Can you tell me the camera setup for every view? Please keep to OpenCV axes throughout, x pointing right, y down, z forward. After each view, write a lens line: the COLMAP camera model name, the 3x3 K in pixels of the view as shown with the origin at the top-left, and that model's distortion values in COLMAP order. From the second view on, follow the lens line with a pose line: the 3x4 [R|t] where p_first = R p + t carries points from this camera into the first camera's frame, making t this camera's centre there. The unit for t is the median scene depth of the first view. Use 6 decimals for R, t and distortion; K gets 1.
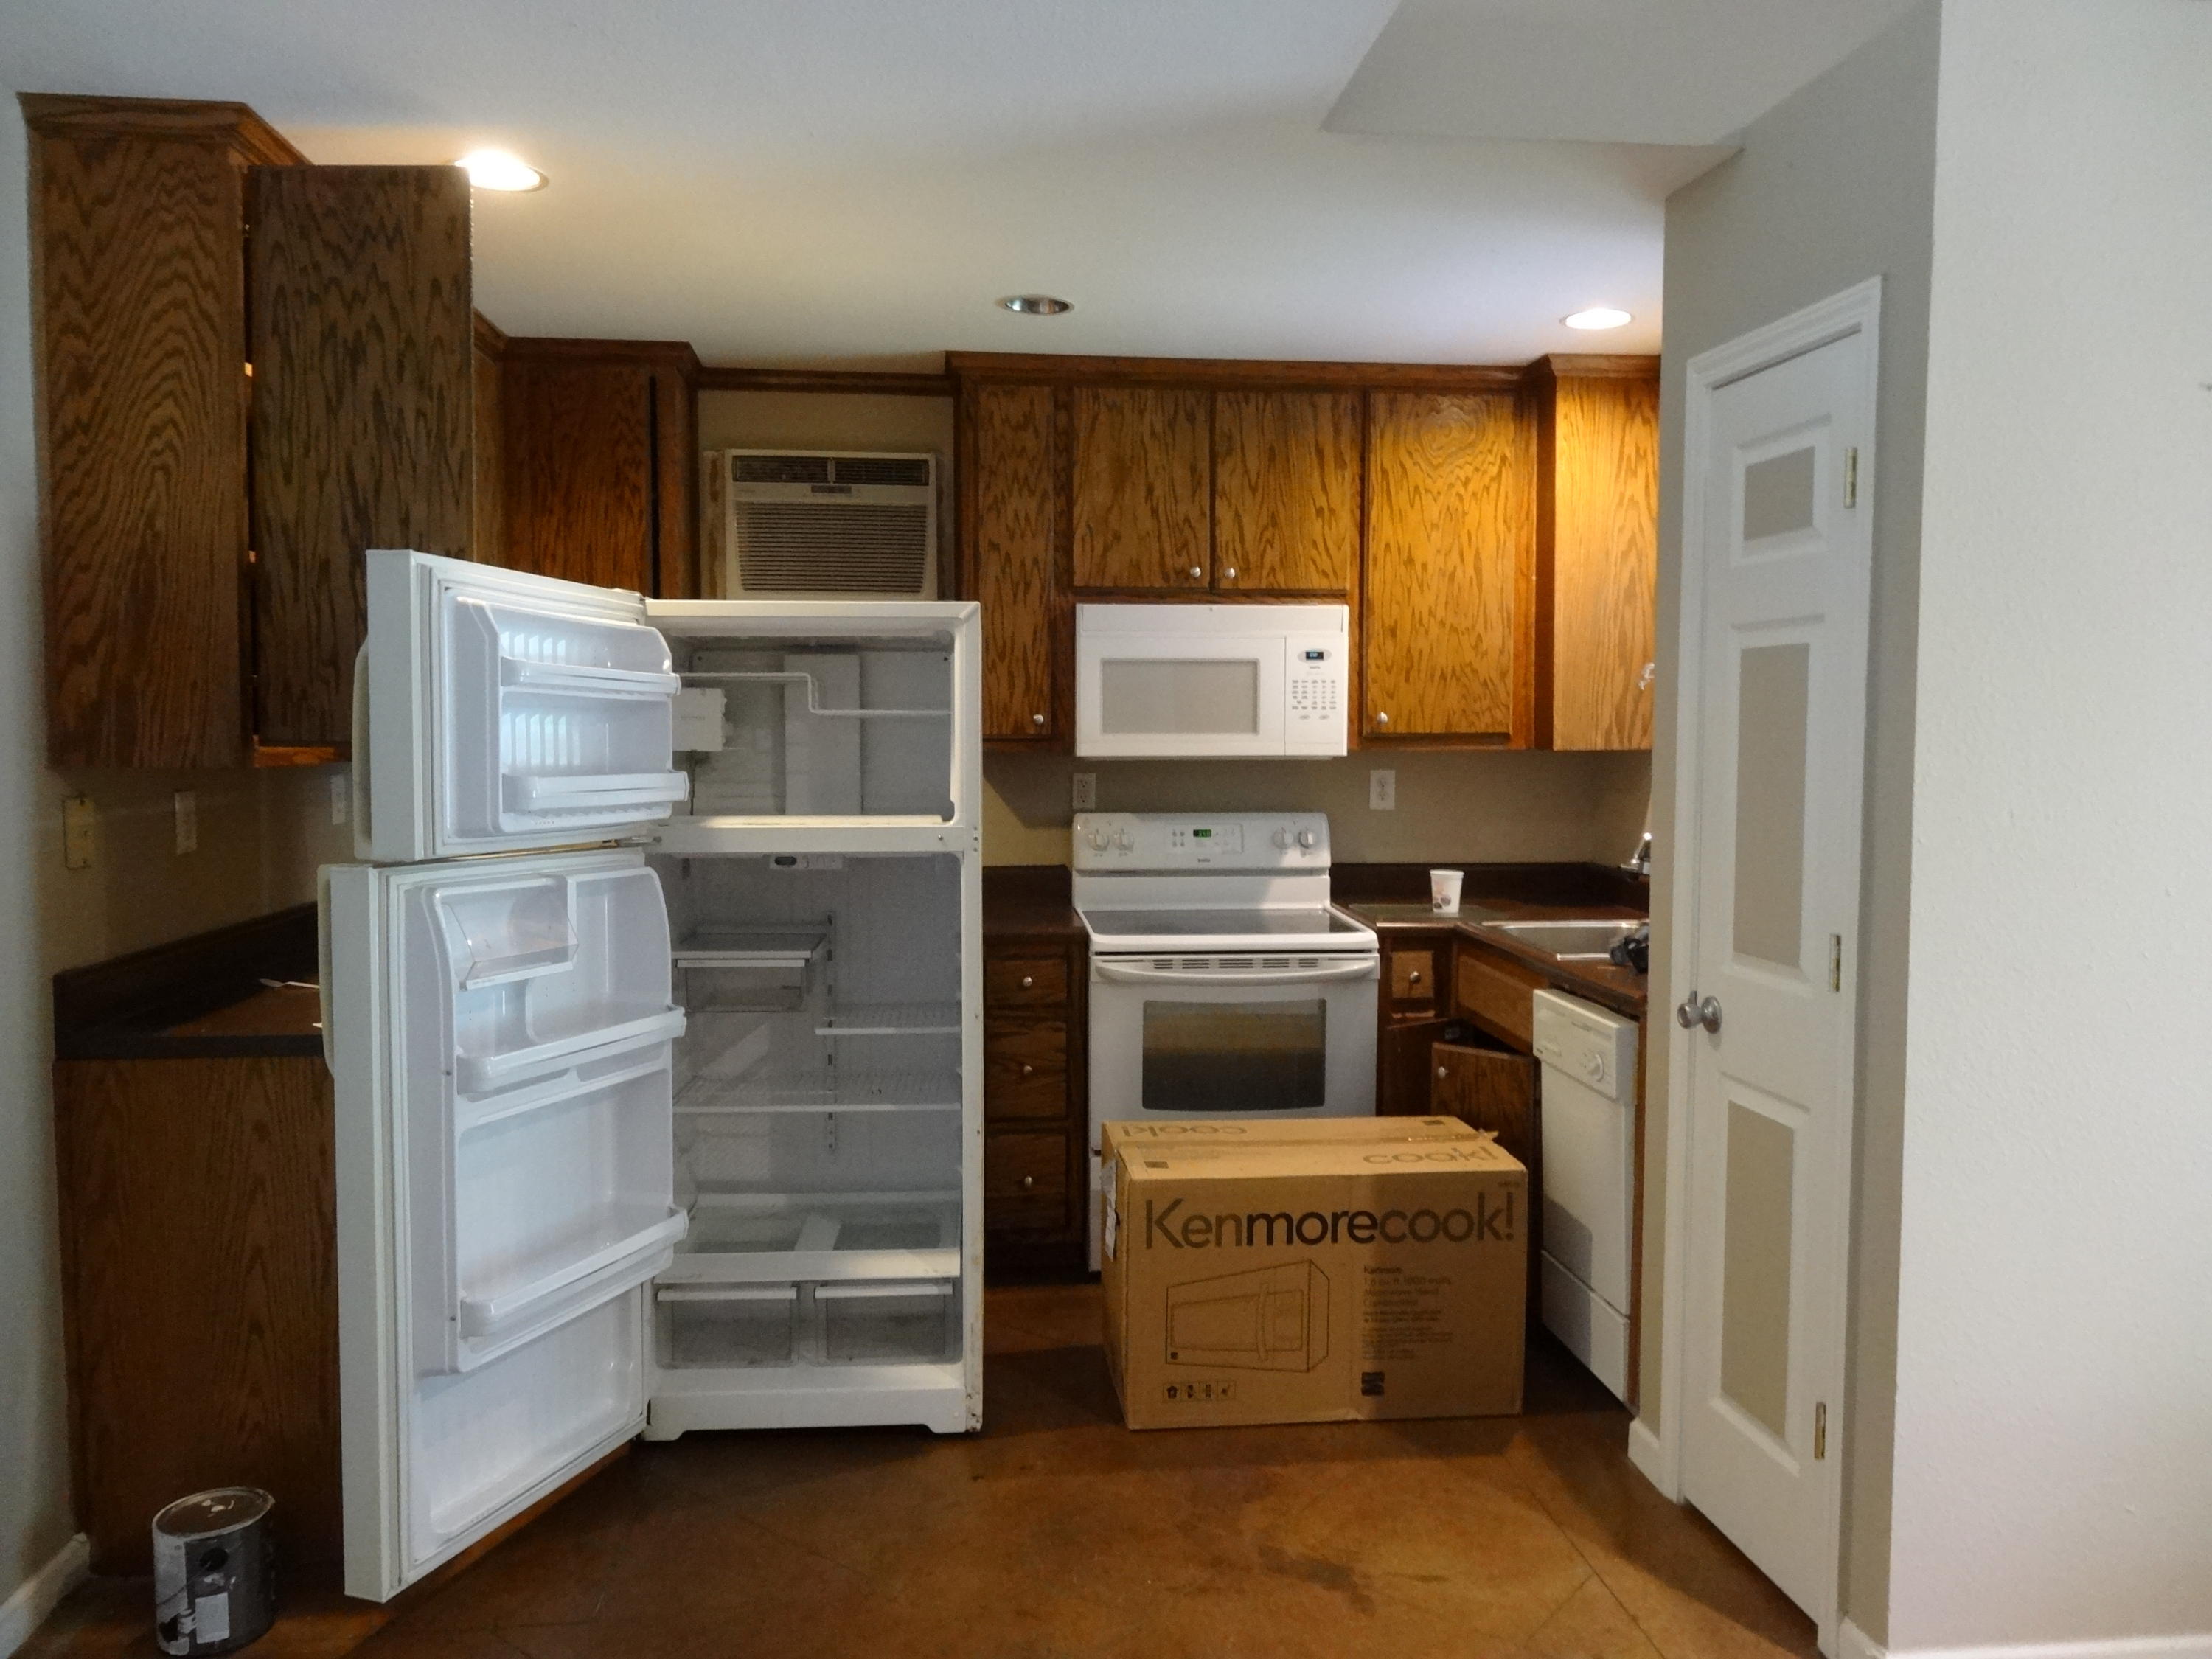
lens RADIAL K [[1612.6, 0, 1106.0], [0, 1612.6, 829.5], [0, 0, 1]] dist [-0.006485, -0.006182]
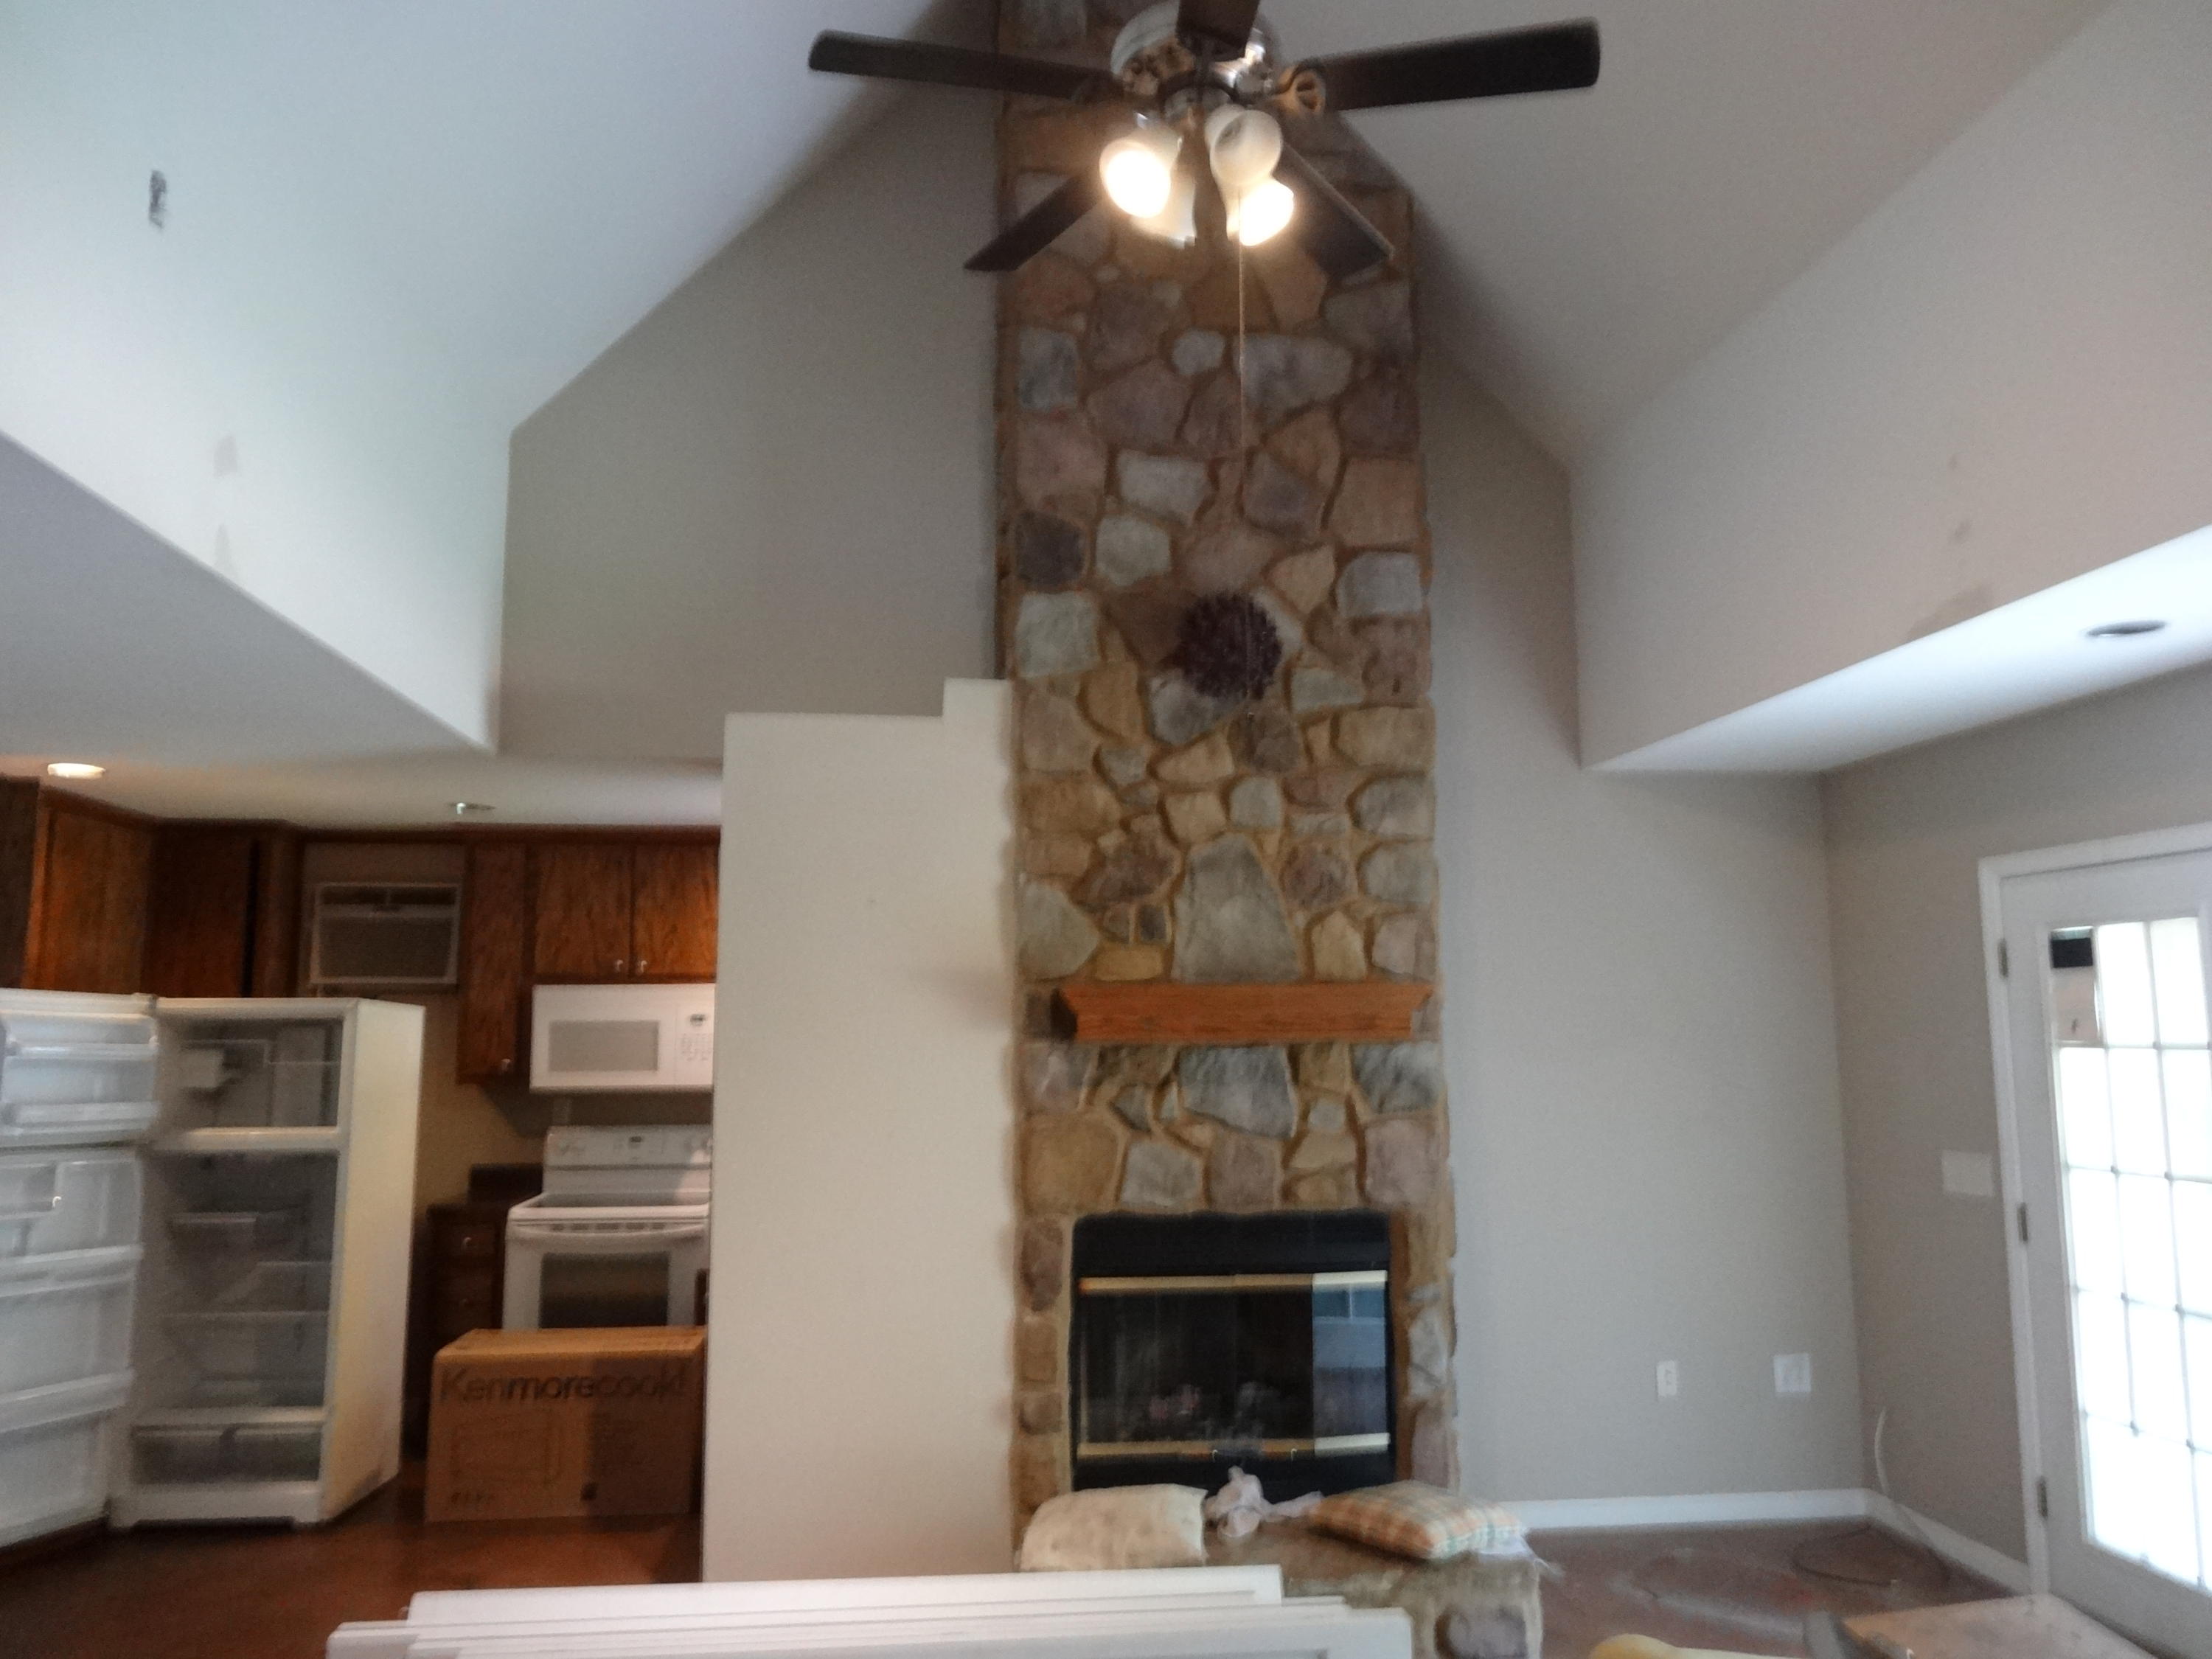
lens RADIAL K [[1612.6, 0, 1106.0], [0, 1612.6, 829.5], [0, 0, 1]] dist [-0.006485, -0.006182]
pose [[0.999910, -0.006964, 0.011504, 0.501484], [0.009082, 0.980609, -0.195766, 0.016319], [-0.009918, 0.195853, 0.980583, -0.512702]]
